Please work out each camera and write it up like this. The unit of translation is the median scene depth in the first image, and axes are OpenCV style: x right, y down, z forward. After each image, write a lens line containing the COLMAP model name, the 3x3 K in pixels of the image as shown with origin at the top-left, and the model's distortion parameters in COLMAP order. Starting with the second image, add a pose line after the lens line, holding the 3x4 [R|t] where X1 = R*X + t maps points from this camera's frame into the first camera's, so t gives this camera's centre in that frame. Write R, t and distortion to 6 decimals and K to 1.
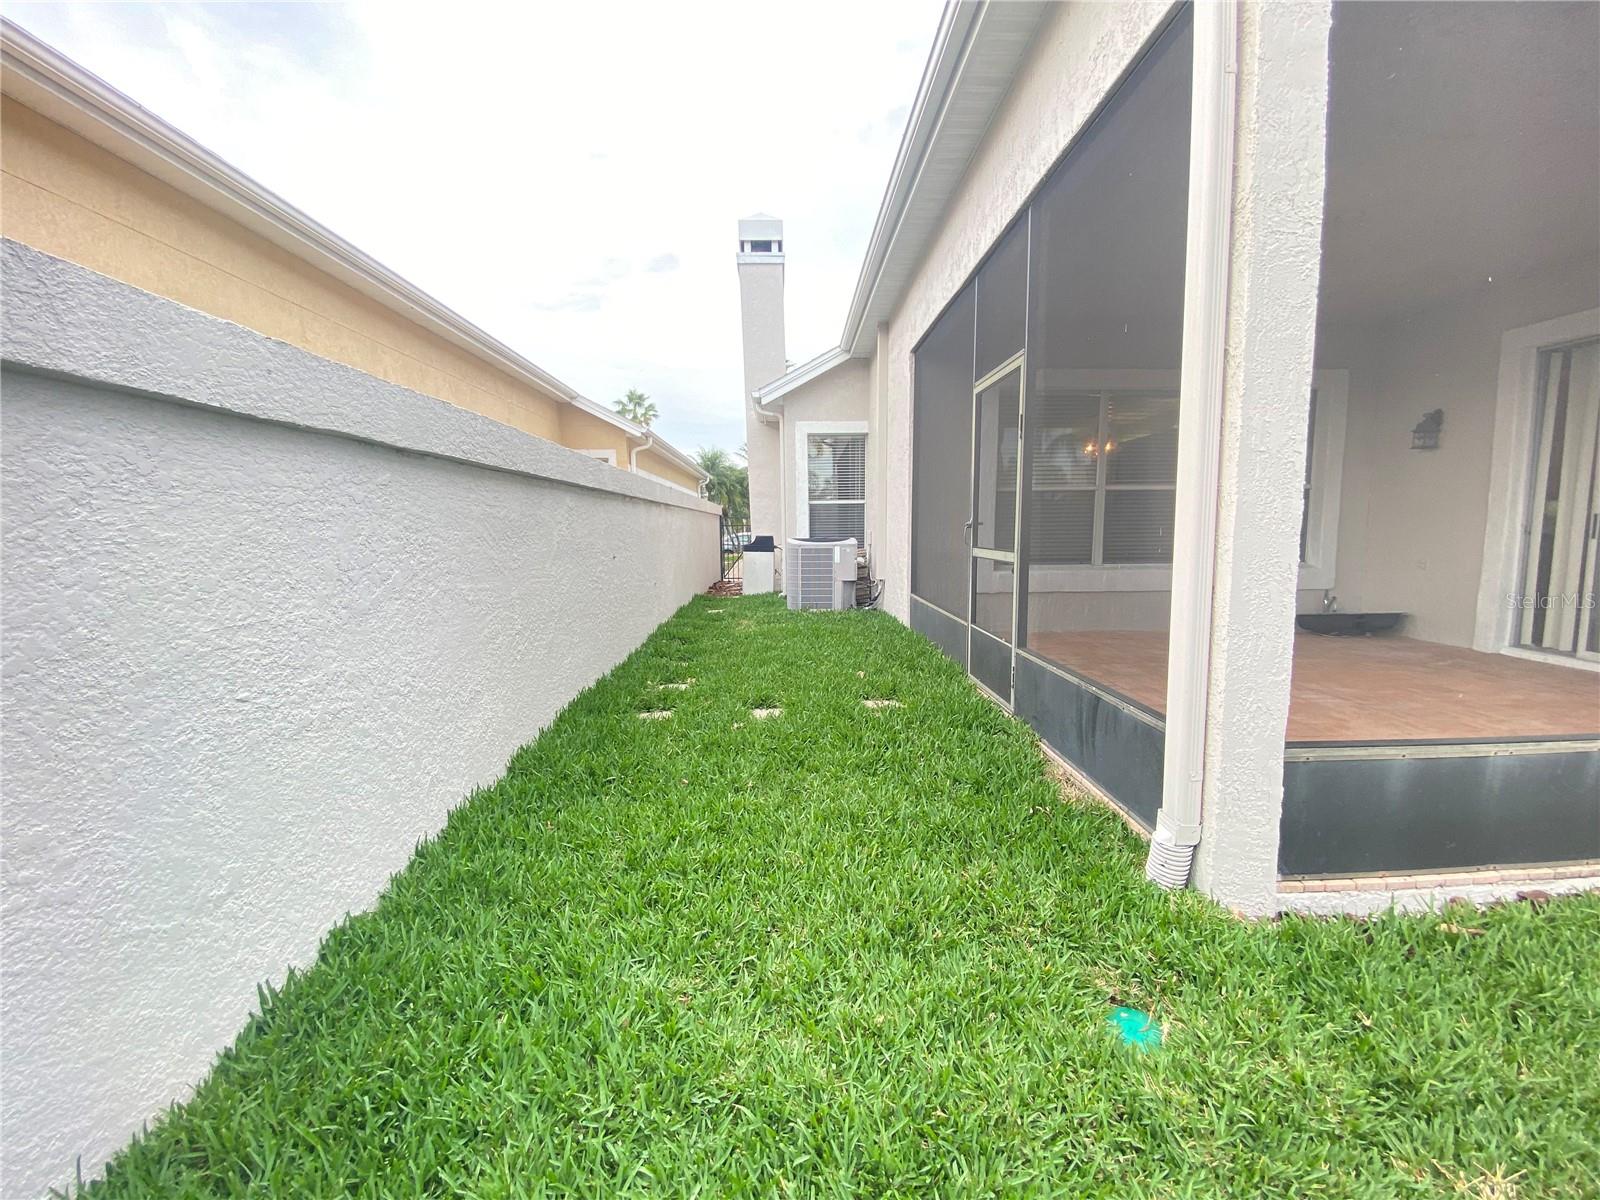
lens RADIAL K [[662.9, 0, 791.2], [0, 662.9, 598.3], [0, 0, 1]] dist [0.003549, -0.008118]
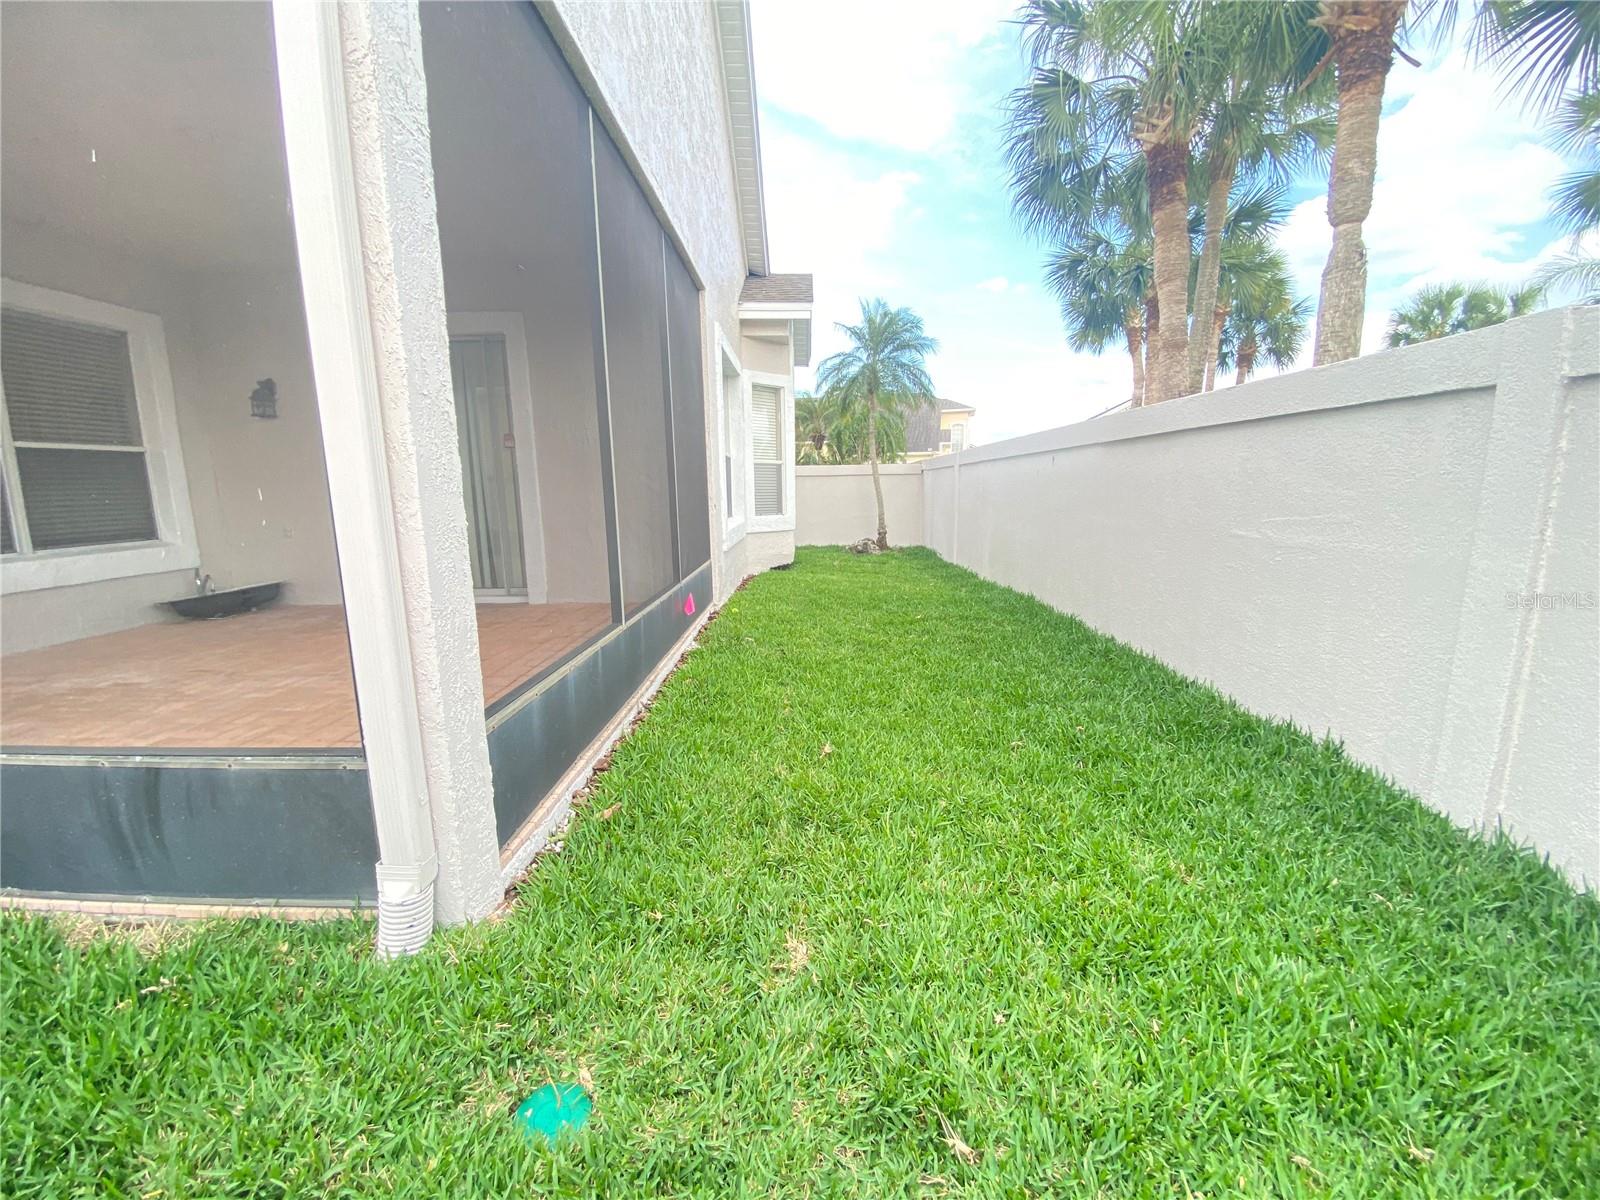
lens RADIAL K [[662.9, 0, 794.4], [0, 662.9, 598.0], [0, 0, 1]] dist [0.003549, -0.008118]
pose [[0.038634, -0.162829, 0.985898, -0.120178], [0.124807, 0.979694, 0.156914, -0.037774], [-0.991429, 0.116985, 0.058172, 0.444963]]
